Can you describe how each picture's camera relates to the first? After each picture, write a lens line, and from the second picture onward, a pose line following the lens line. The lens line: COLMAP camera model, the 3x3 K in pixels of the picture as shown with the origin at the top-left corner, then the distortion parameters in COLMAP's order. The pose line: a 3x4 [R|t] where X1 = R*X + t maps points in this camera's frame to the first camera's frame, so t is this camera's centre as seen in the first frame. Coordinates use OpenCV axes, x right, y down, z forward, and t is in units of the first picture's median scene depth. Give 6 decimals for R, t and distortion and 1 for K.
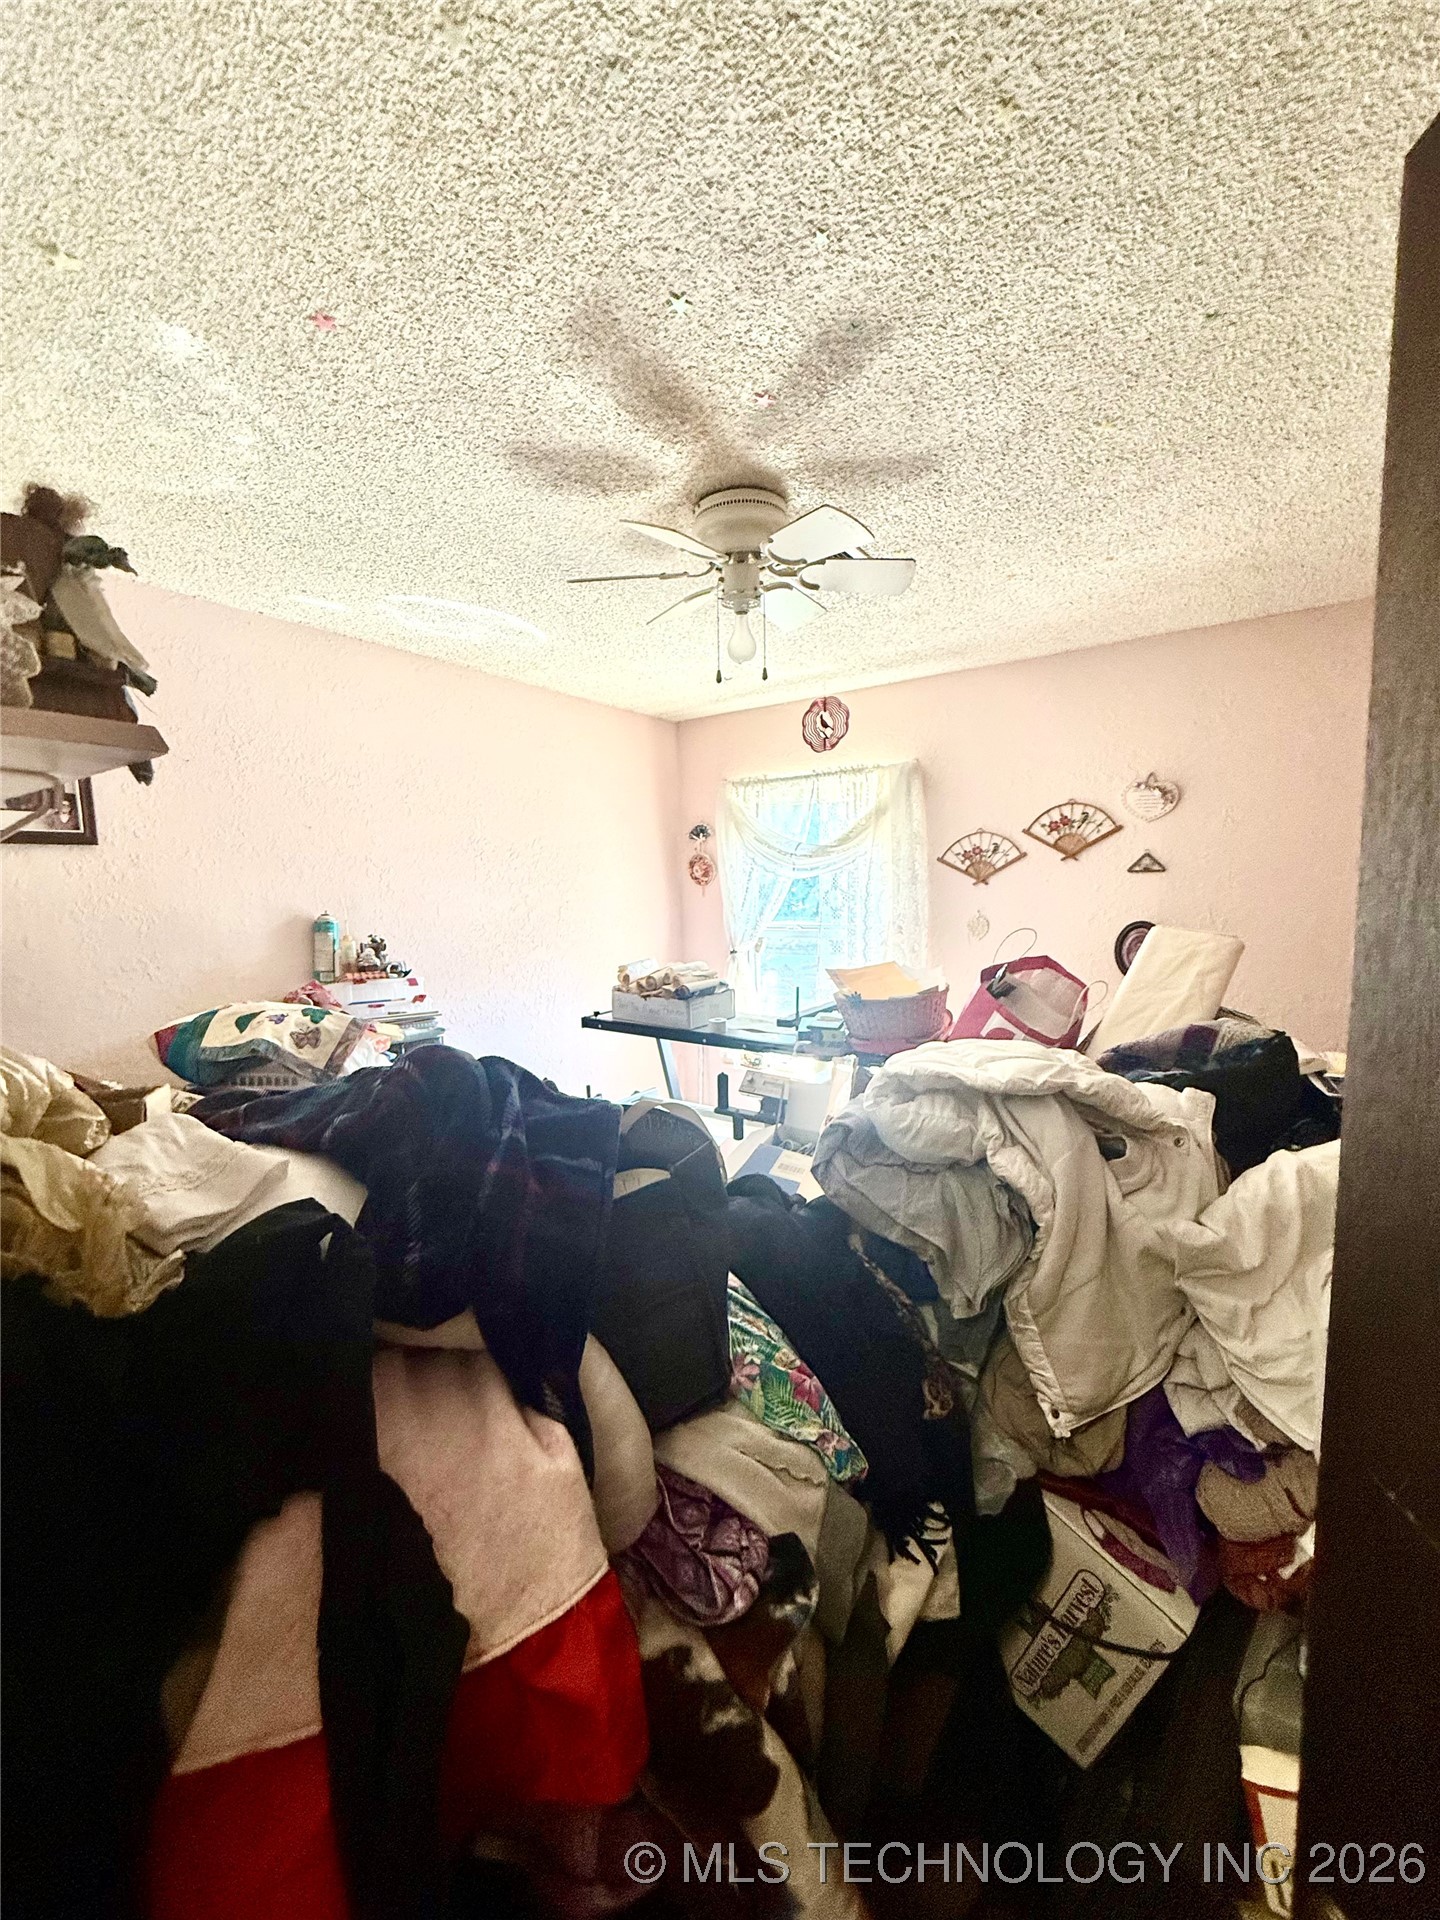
lens RADIAL K [[763.6, 0, 720.7], [0, 763.6, 956.4], [0, 0, 1]] dist [-0.001694, 0.000325]
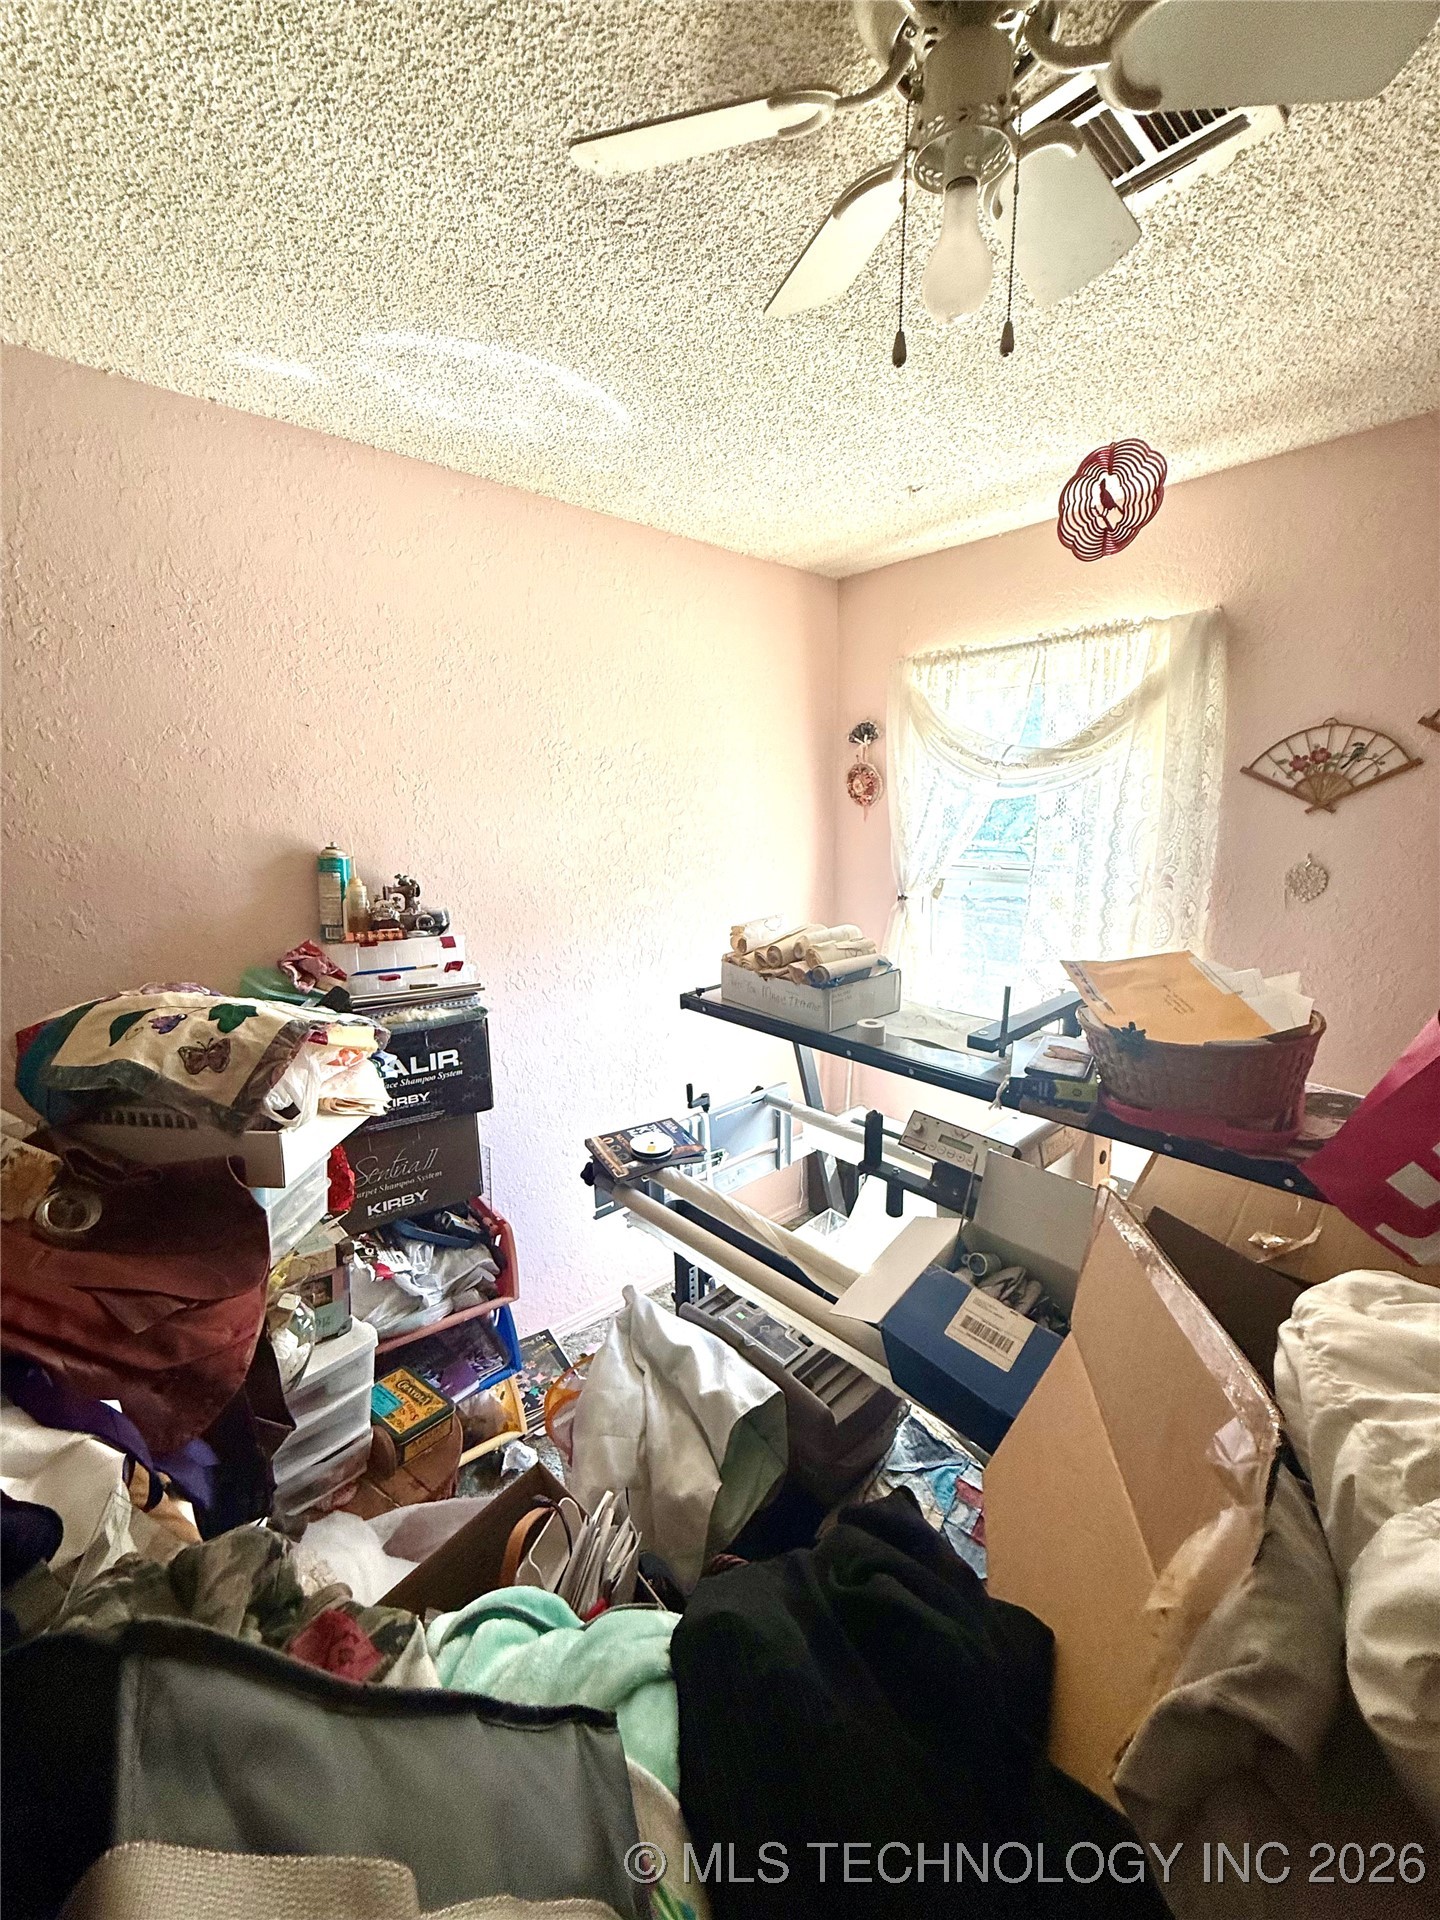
lens RADIAL K [[763.6, 0, 720.7], [0, 763.6, 956.4], [0, 0, 1]] dist [-0.001694, 0.000325]
pose [[0.976442, 0.050660, -0.209747, 0.004433], [-0.026796, 0.992994, 0.115090, -0.042399], [0.214108, -0.106758, 0.970959, 0.333784]]
